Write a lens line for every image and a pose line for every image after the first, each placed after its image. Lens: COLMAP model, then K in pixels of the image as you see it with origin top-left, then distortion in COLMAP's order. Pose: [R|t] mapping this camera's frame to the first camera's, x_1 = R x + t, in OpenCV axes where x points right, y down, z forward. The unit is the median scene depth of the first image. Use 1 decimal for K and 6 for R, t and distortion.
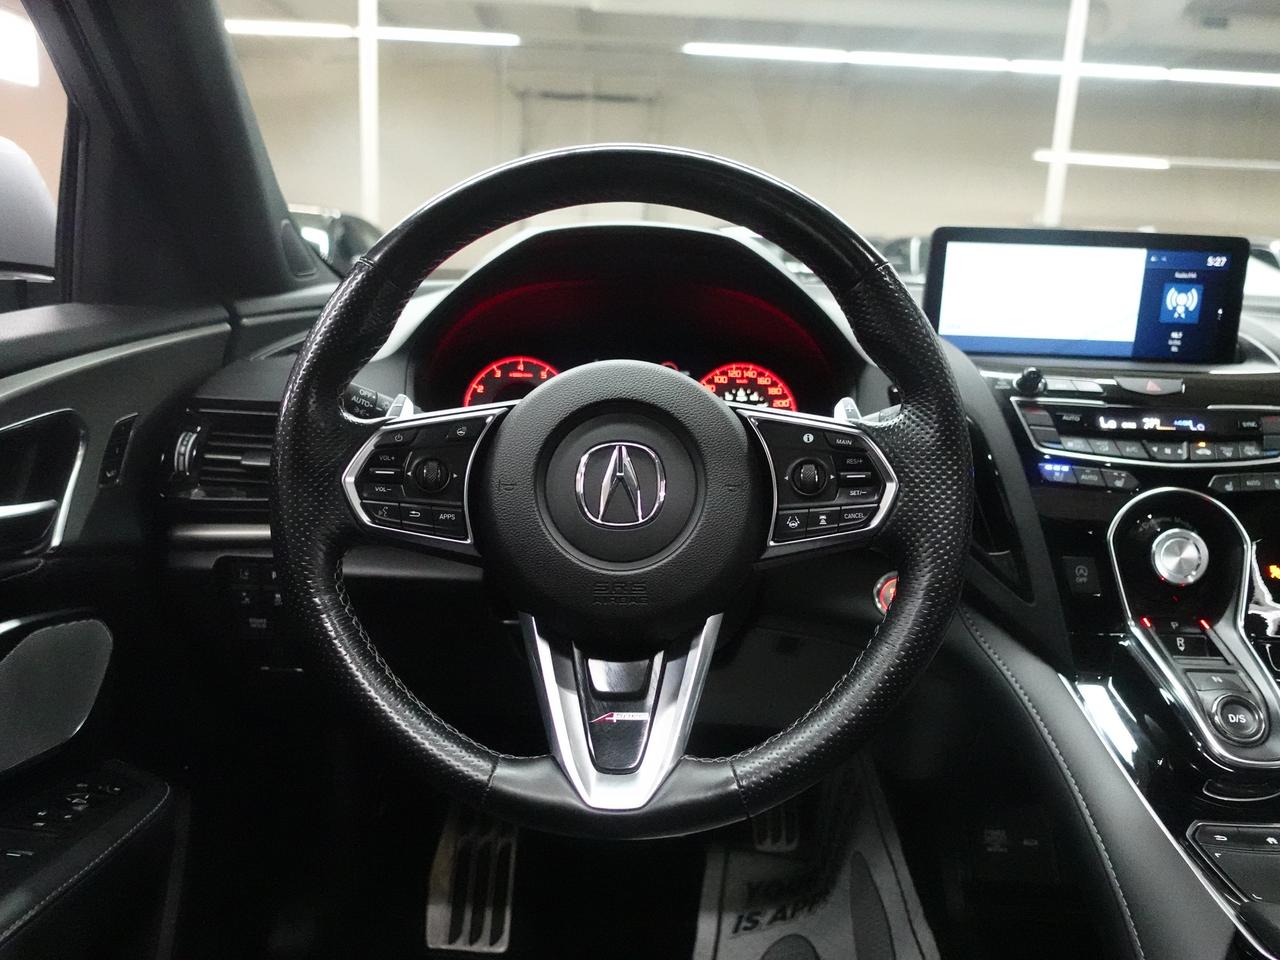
lens RADIAL K [[1004.1, 0, 640.0], [0, 1004.1, 480.0], [0, 0, 1]] dist [0.001374, 0.070299]
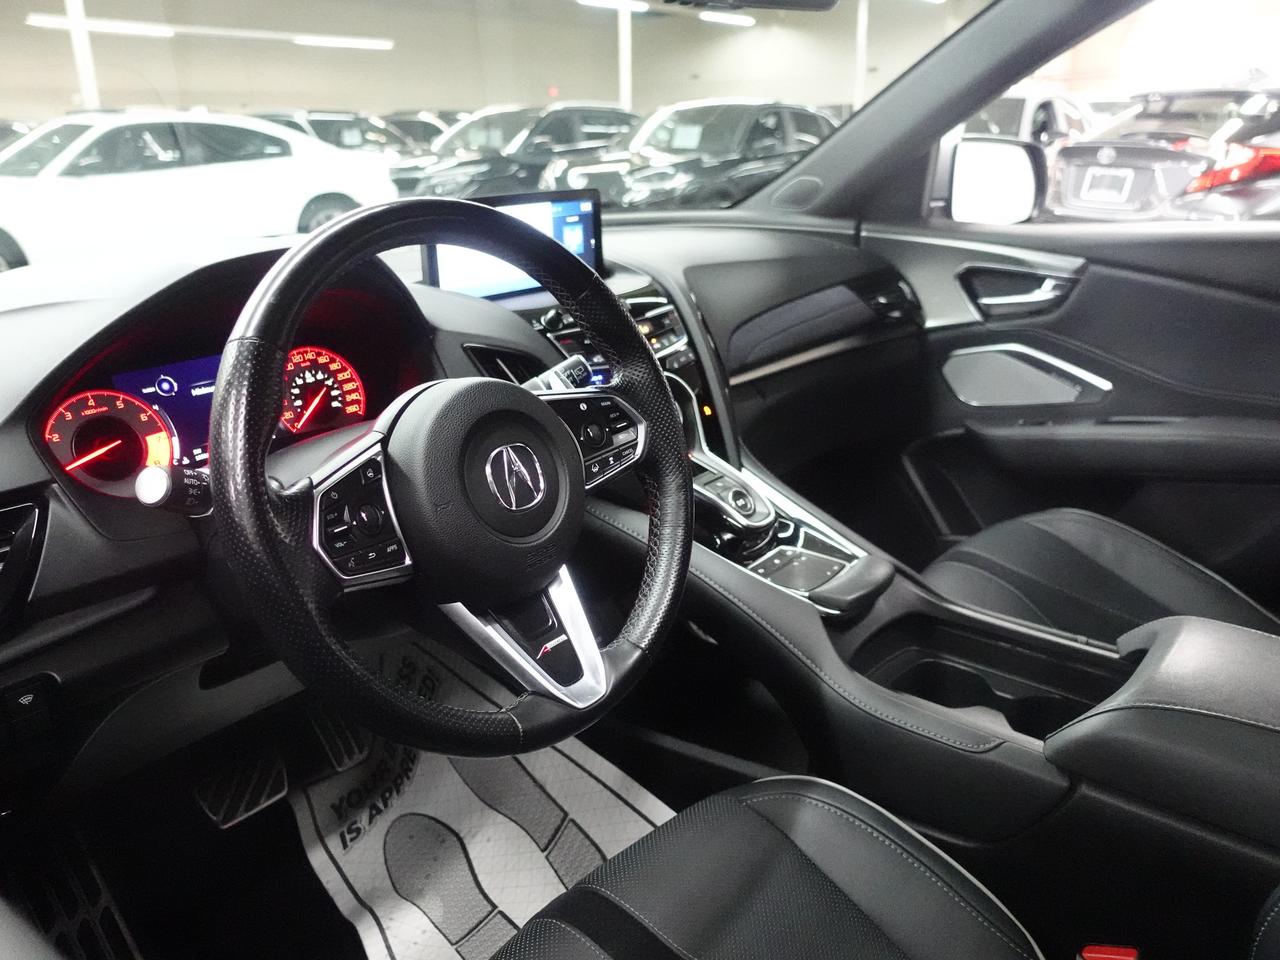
lens RADIAL K [[1004.1, 0, 640.0], [0, 1004.1, 480.0], [0, 0, 1]] dist [0.001374, 0.070299]
pose [[0.638761, -0.304442, 0.706611, -0.467987], [0.217418, 0.952378, 0.213790, -0.132485], [-0.738047, 0.017069, 0.674533, 0.011862]]
